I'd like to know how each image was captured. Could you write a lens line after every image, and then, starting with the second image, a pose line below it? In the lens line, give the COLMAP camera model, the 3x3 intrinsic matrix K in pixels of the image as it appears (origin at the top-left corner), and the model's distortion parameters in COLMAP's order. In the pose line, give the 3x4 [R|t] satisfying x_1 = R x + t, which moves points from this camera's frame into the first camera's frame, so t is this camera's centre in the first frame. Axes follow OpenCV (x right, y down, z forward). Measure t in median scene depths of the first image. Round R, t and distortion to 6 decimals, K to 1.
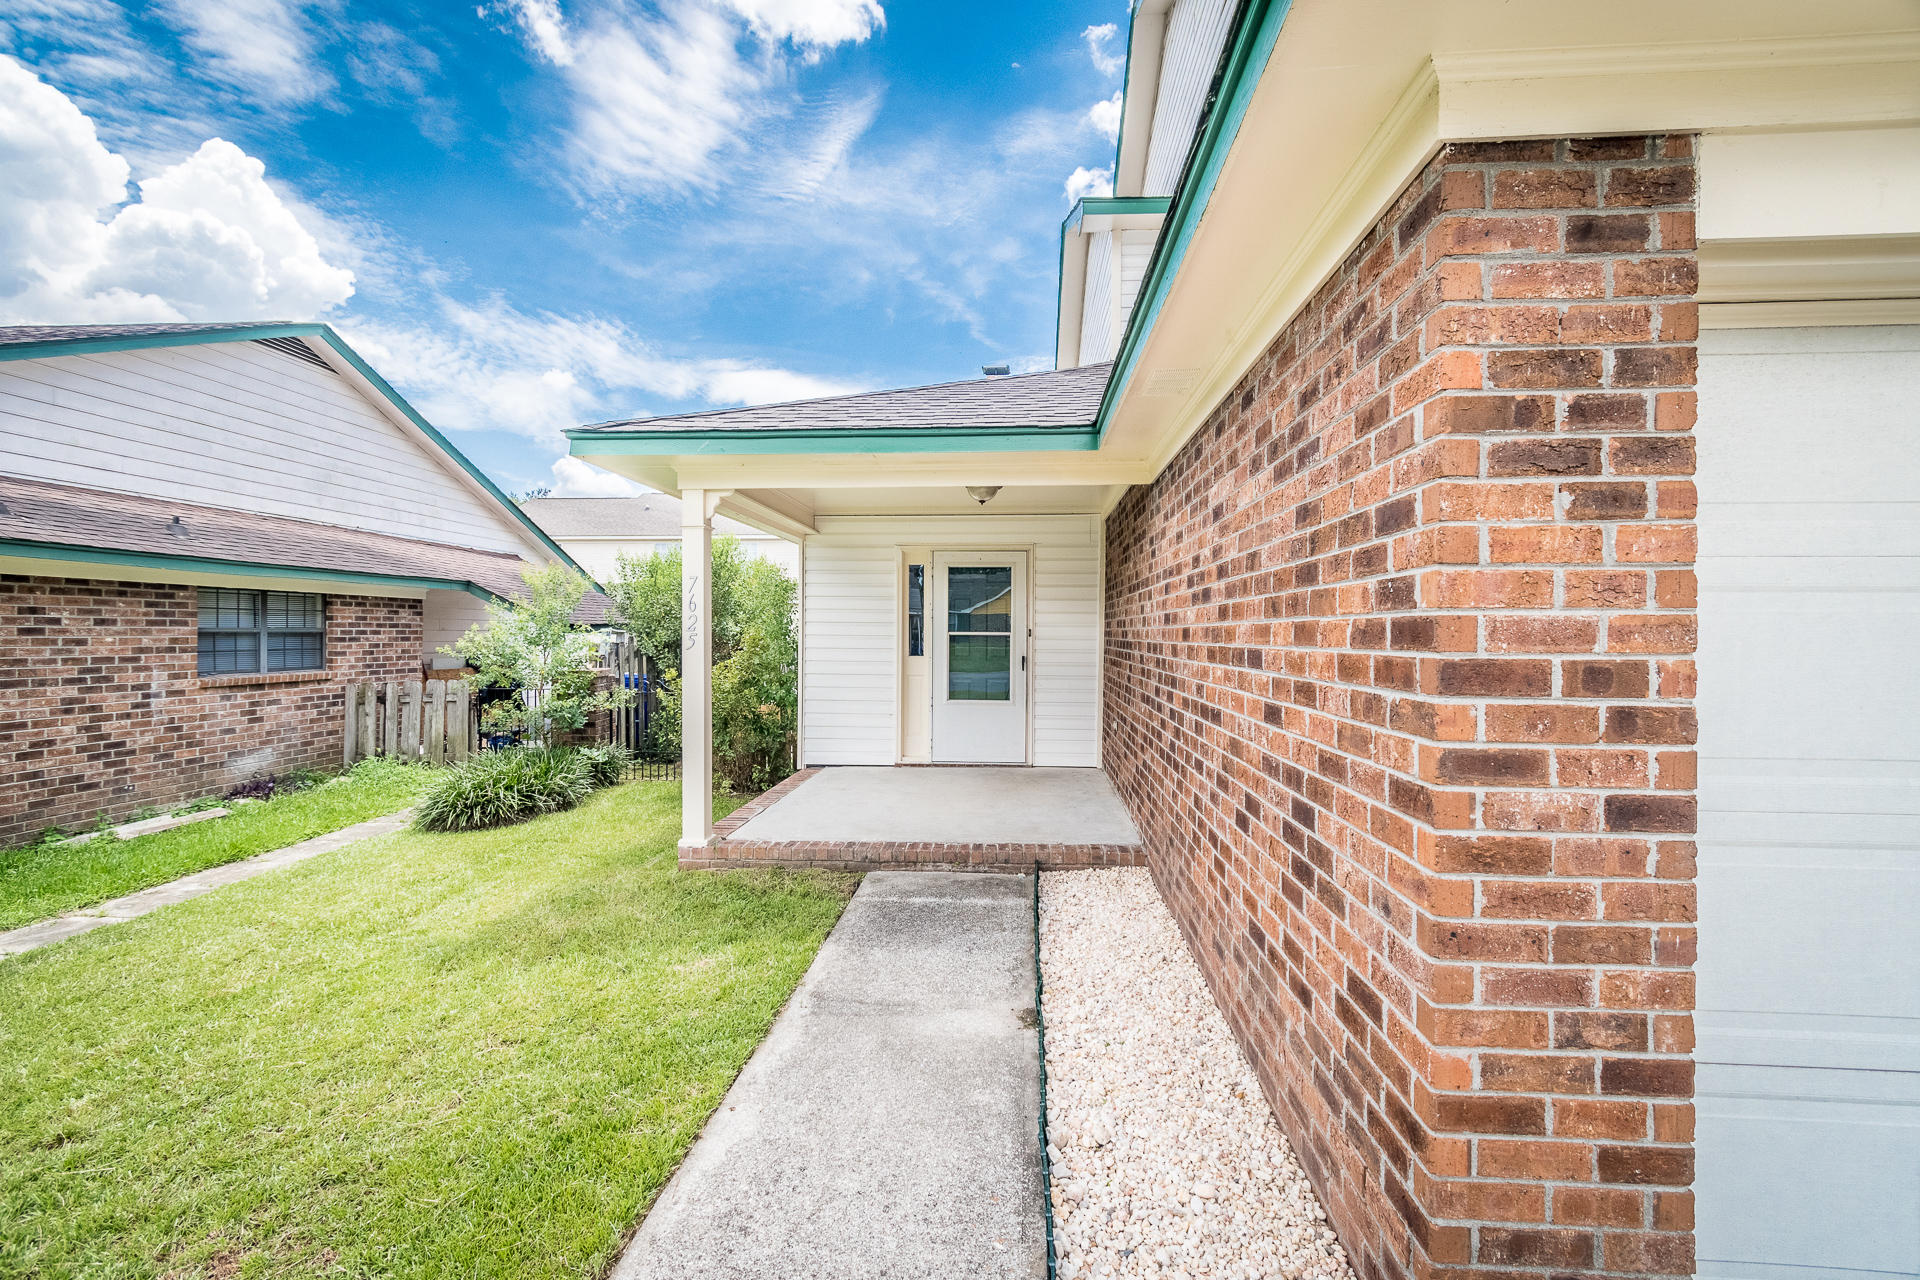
lens RADIAL K [[881.2, 0, 965.4], [0, 881.2, 631.7], [0, 0, 1]] dist [0.002701, -0.001000]
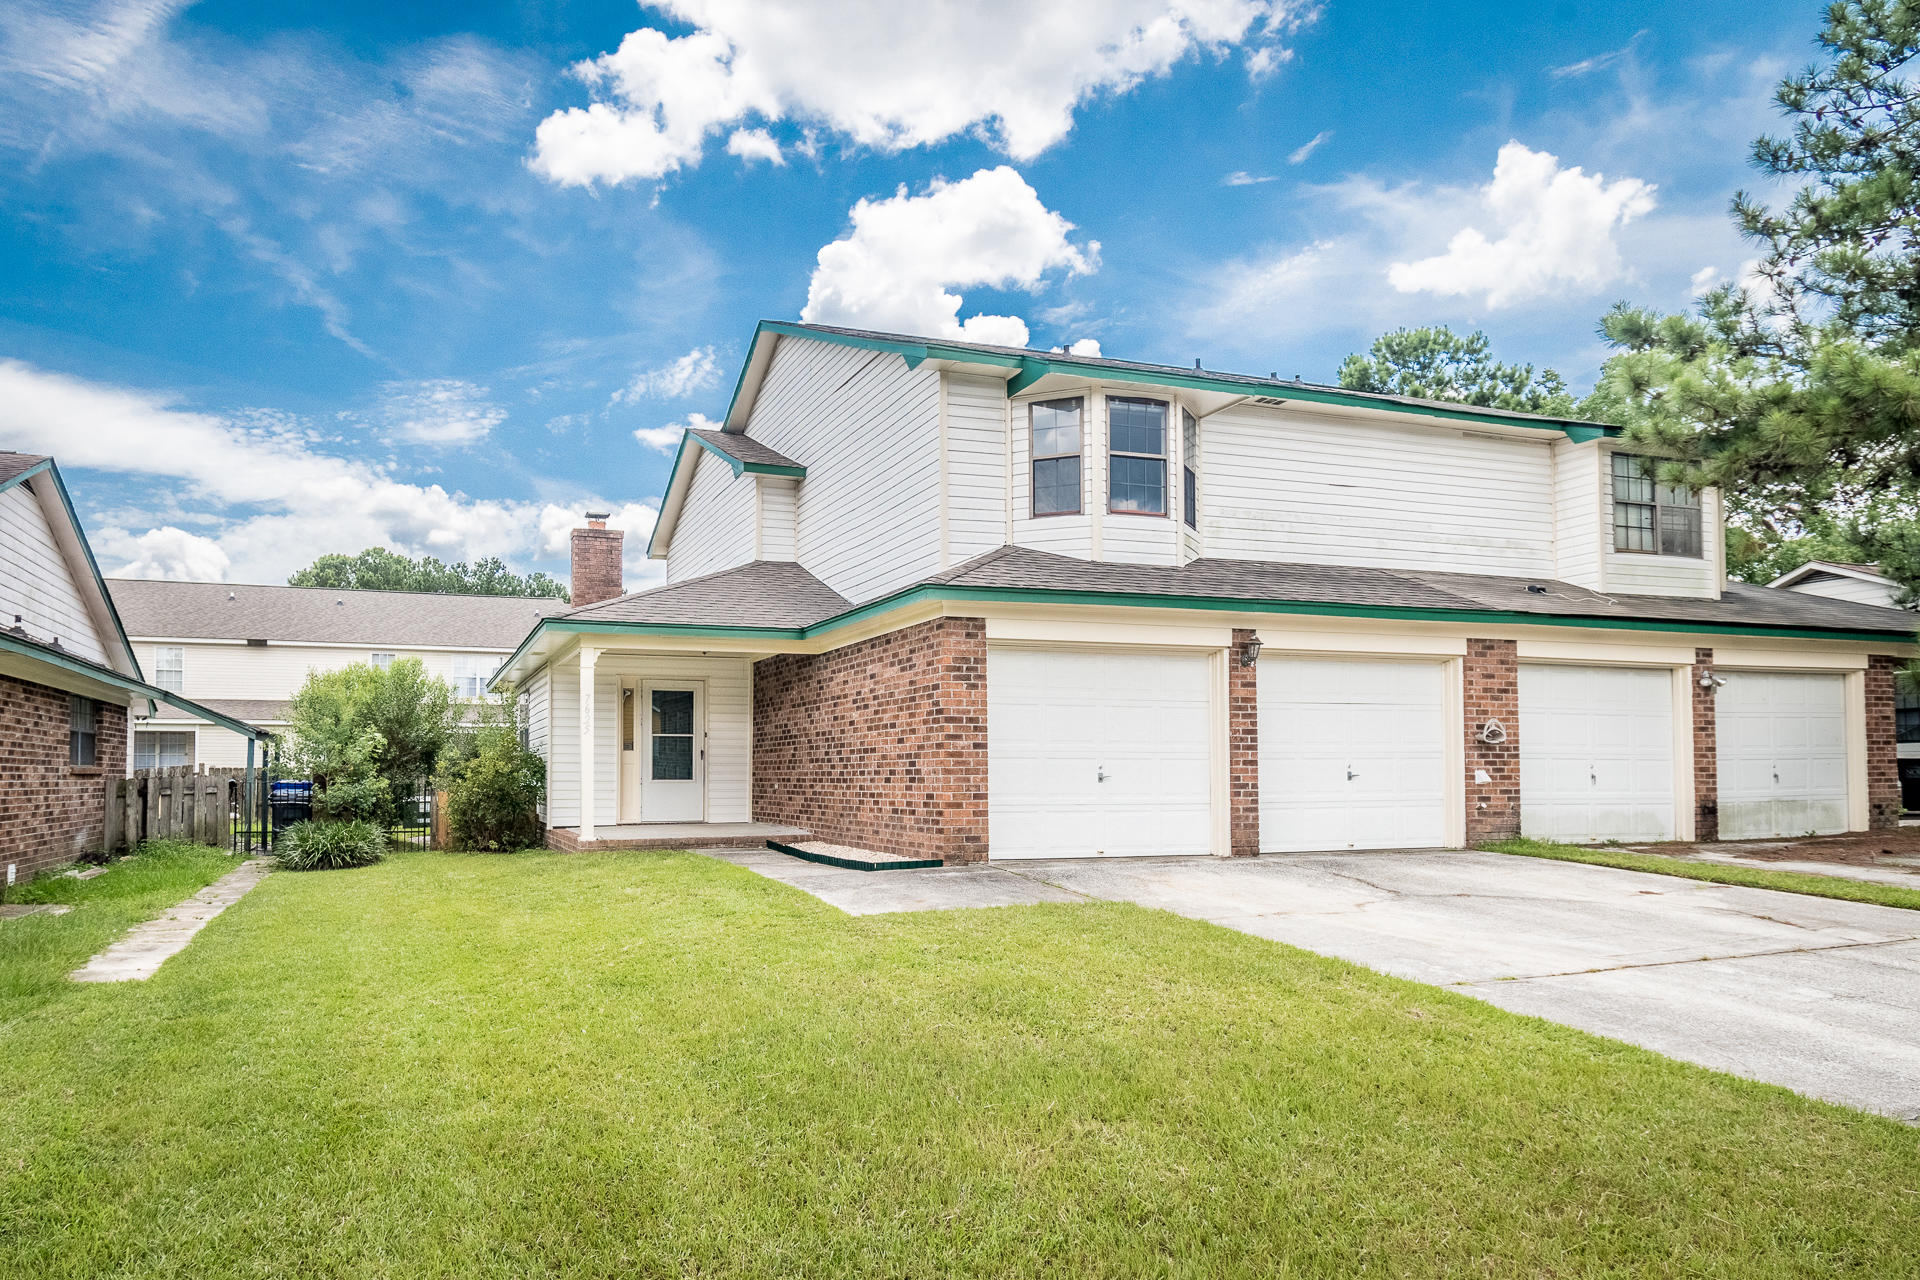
lens RADIAL K [[1744.4, 0, 961.1], [0, 1744.4, 677.2], [0, 0, 1]] dist [-0.000015, -0.004053]
pose [[0.875299, 0.024852, 0.482943, -2.464996], [0.012171, 0.997230, -0.073376, 0.317444], [-0.483429, 0.070104, 0.872572, -4.555898]]
